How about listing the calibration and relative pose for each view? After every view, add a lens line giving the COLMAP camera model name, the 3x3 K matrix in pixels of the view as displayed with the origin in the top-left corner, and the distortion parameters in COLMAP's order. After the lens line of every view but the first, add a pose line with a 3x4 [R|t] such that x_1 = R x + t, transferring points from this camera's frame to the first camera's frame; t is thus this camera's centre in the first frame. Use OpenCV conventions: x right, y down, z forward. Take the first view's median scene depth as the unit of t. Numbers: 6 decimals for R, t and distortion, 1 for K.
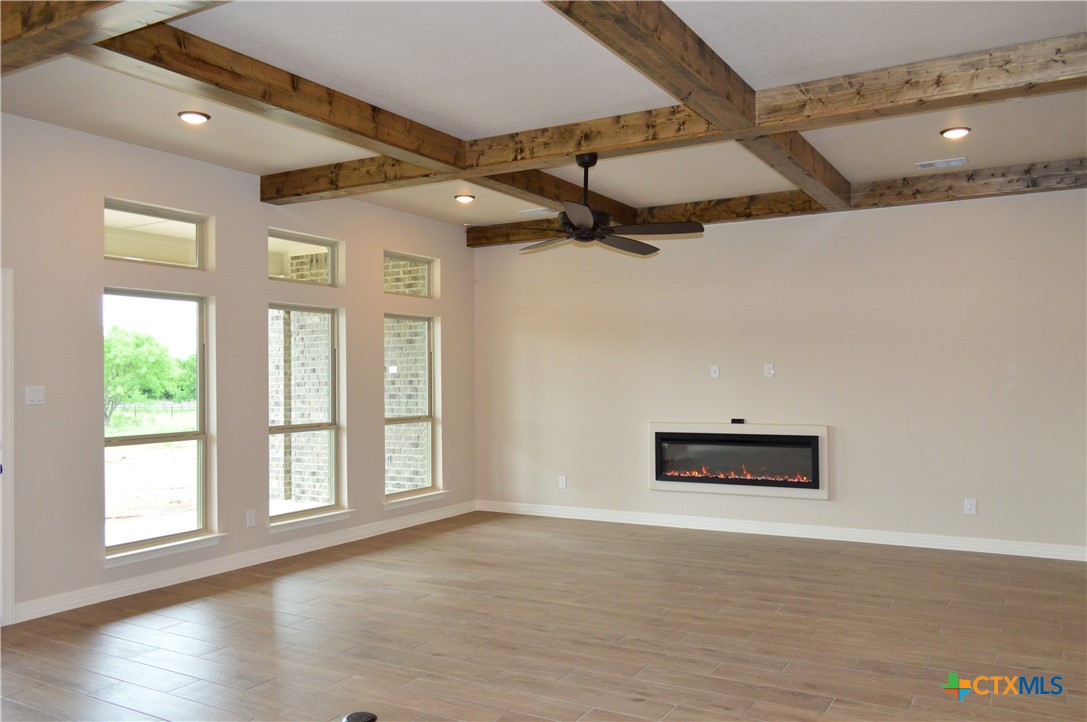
lens RADIAL K [[856.8, 0, 542.7], [0, 856.8, 362.6], [0, 0, 1]] dist [-0.014695, 0.007834]
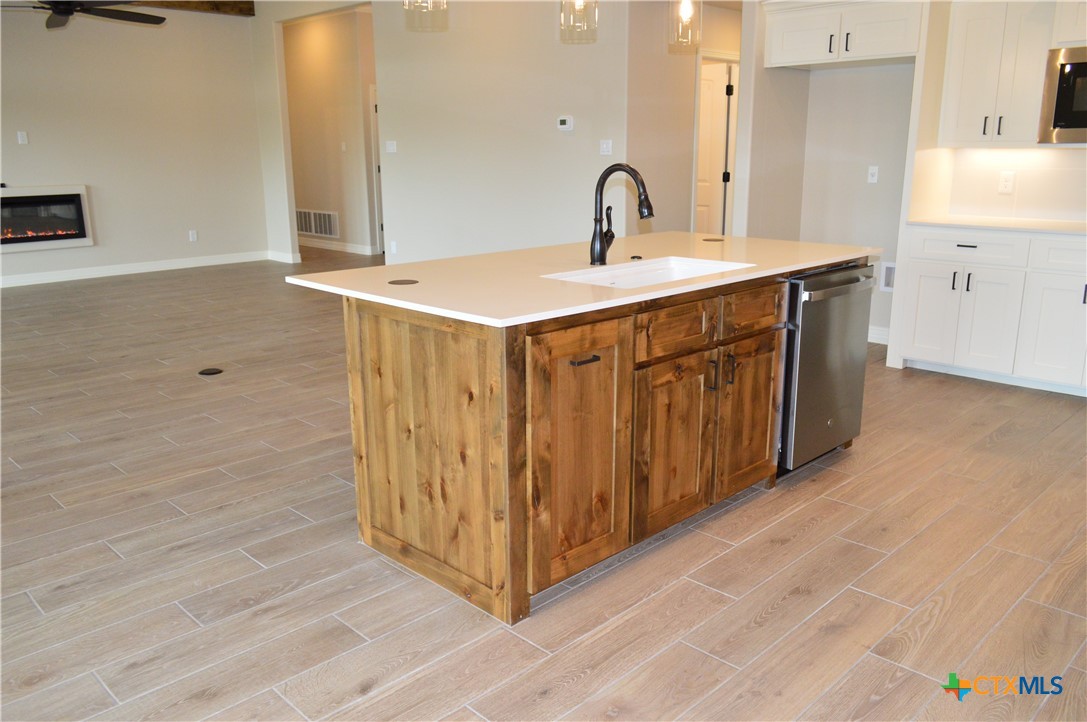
lens RADIAL K [[856.8, 0, 547.0], [0, 856.8, 366.3], [0, 0, 1]] dist [-0.014695, 0.007834]
pose [[0.257796, -0.233166, 0.937643, -0.744702], [-0.007270, 0.969949, 0.243198, 0.024915], [-0.966172, -0.069512, 0.248354, 0.041940]]
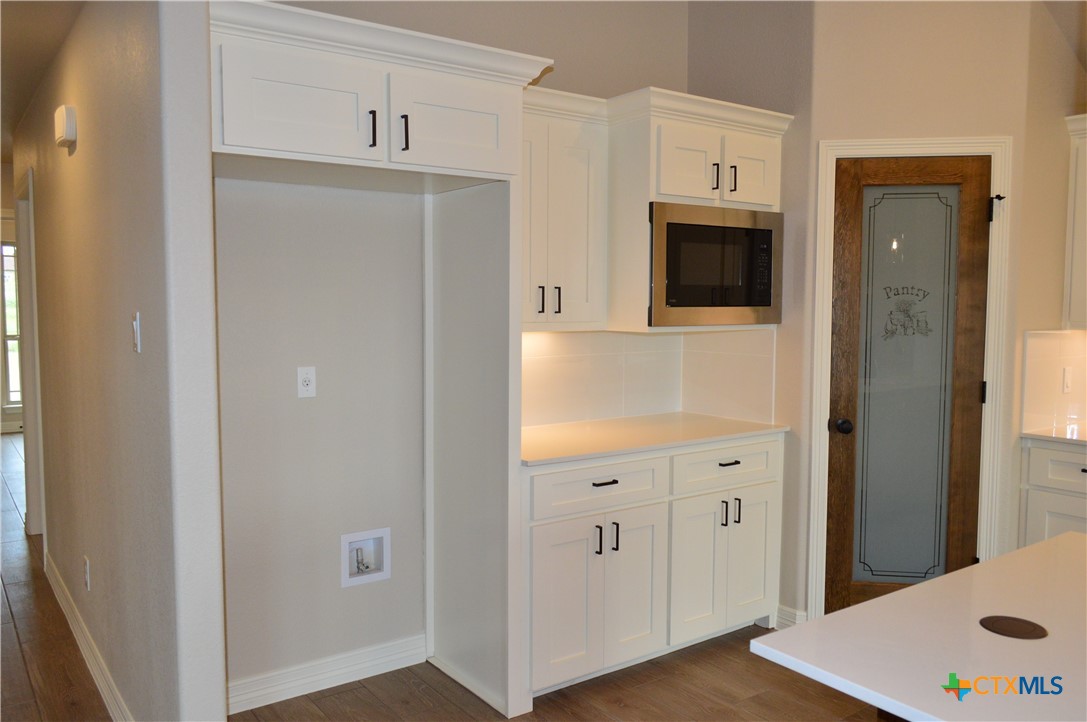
lens RADIAL K [[856.8, 0, 545.7], [0, 856.8, 365.3], [0, 0, 1]] dist [-0.014695, 0.007834]
pose [[-0.915506, -0.026529, 0.401429, -0.131610], [-0.002022, 0.998114, 0.061353, 0.007966], [-0.402299, 0.055357, -0.913833, 0.307262]]
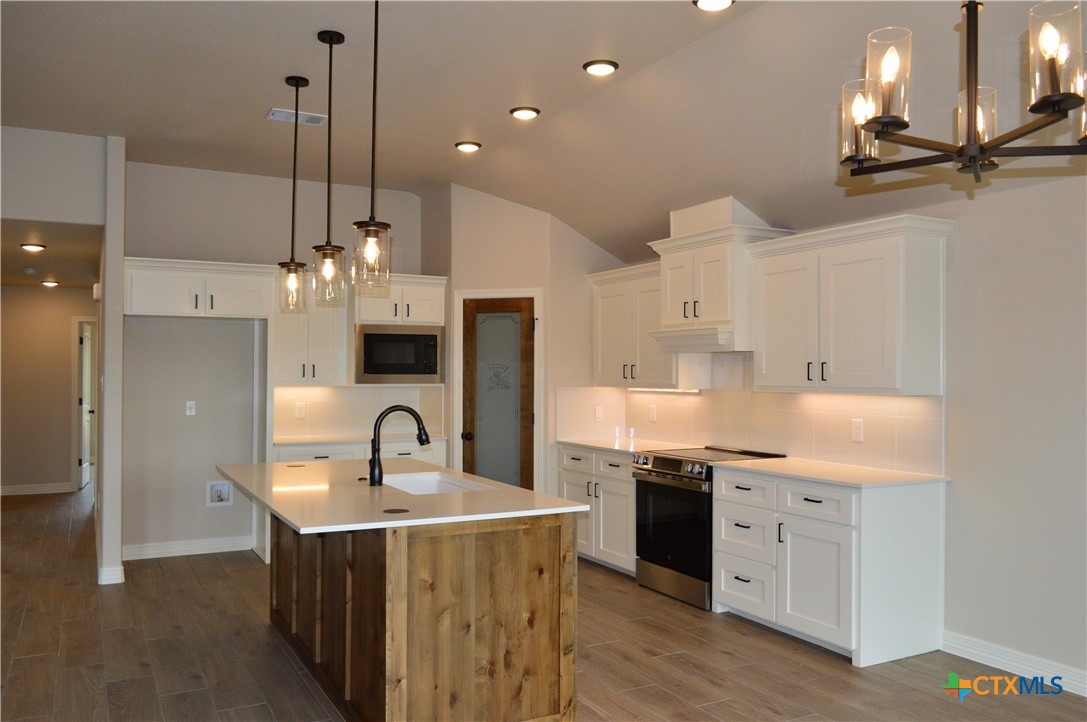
lens RADIAL K [[856.8, 0, 546.4], [0, 856.8, 364.8], [0, 0, 1]] dist [-0.014695, 0.007834]
pose [[-0.852644, 0.009047, 0.522413, -0.685895], [-0.004469, 0.999687, -0.024607, 0.017063], [-0.522472, -0.023315, -0.852337, 0.566282]]
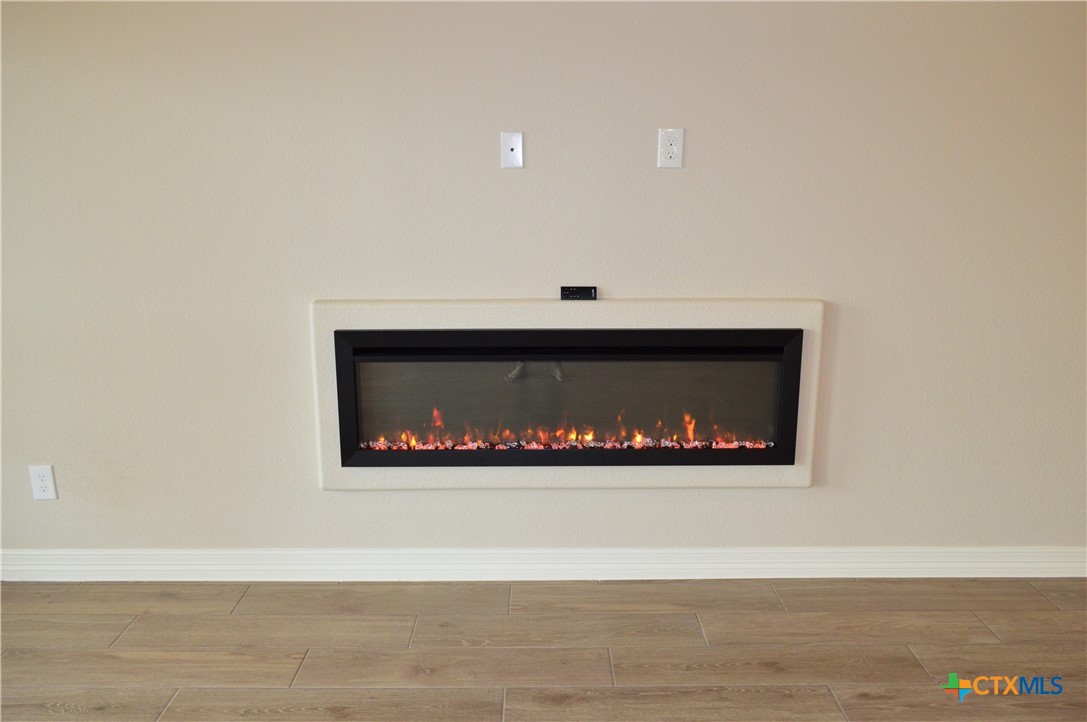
lens RADIAL K [[856.8, 0, 540.7], [0, 856.8, 363.8], [0, 0, 1]] dist [-0.014695, 0.007834]
pose [[0.862569, -0.101239, 0.495707, 0.038190], [-0.015786, 0.973913, 0.226373, 0.018351], [-0.505693, -0.203088, 0.838469, 0.786350]]
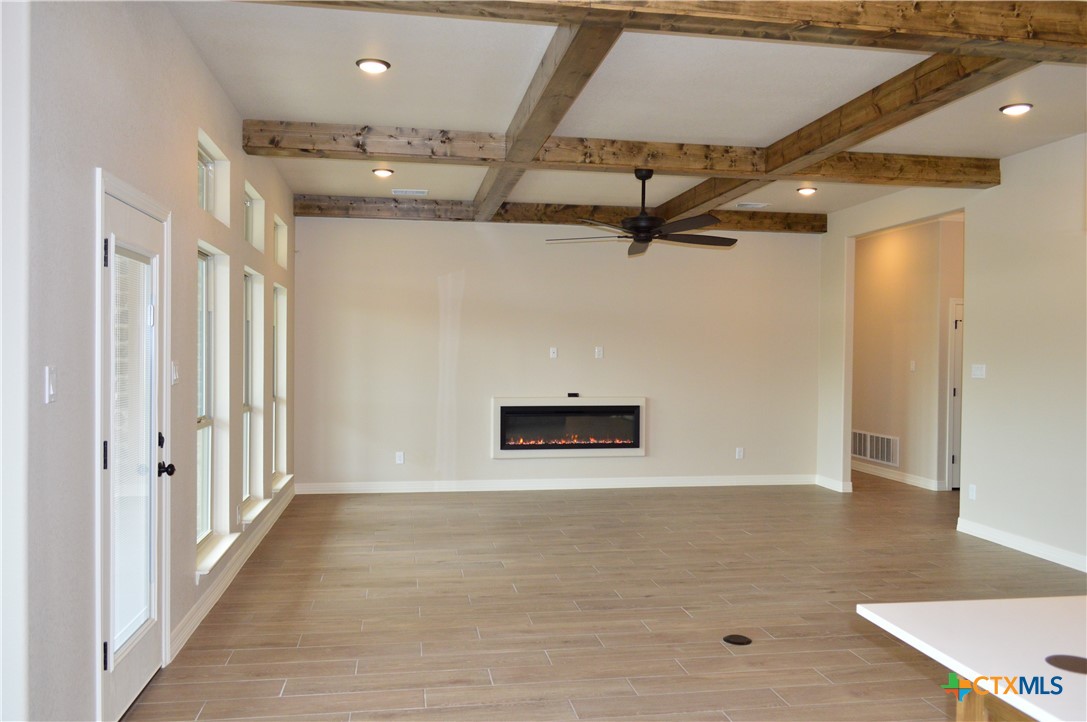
lens RADIAL K [[856.8, 0, 542.8], [0, 856.8, 363.0], [0, 0, 1]] dist [-0.014695, 0.007834]
pose [[0.771597, 0.008350, 0.636057, -0.622494], [-0.024598, 0.999558, 0.016718, 0.006198], [-0.635636, -0.028545, 0.771461, 0.130955]]
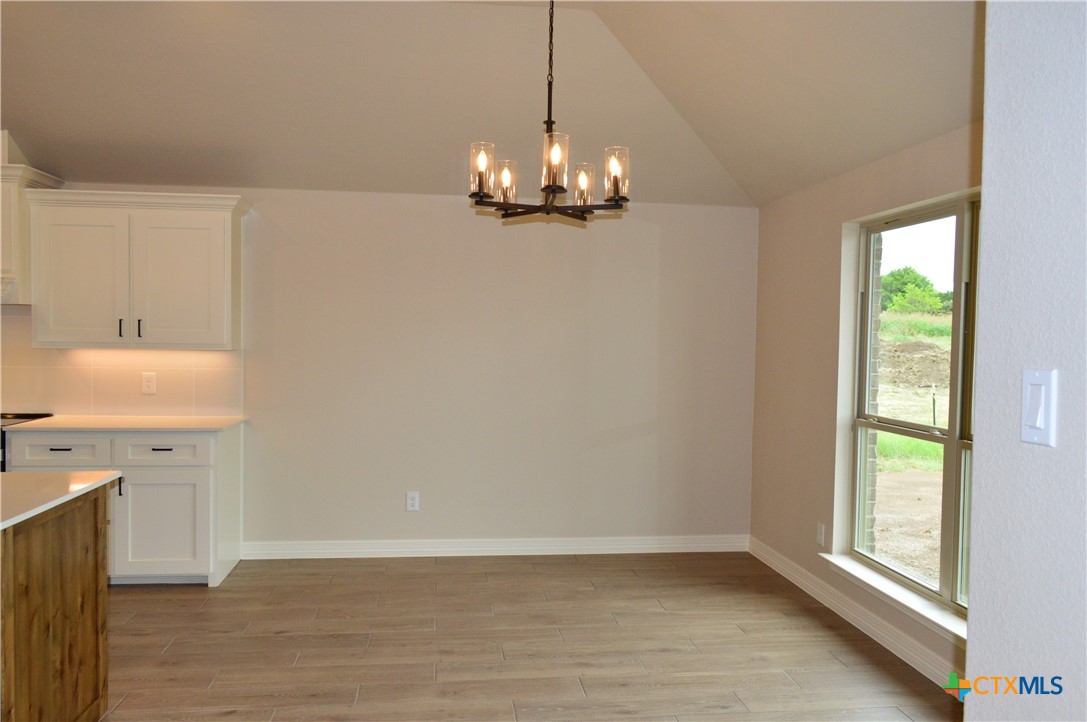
lens RADIAL K [[856.8, 0, 547.1], [0, 856.8, 365.8], [0, 0, 1]] dist [-0.014695, 0.007834]
pose [[-0.795146, 0.017751, -0.606158, -0.356394], [-0.001603, 0.999506, 0.031372, 0.013057], [0.606415, 0.025917, -0.794726, 0.642004]]
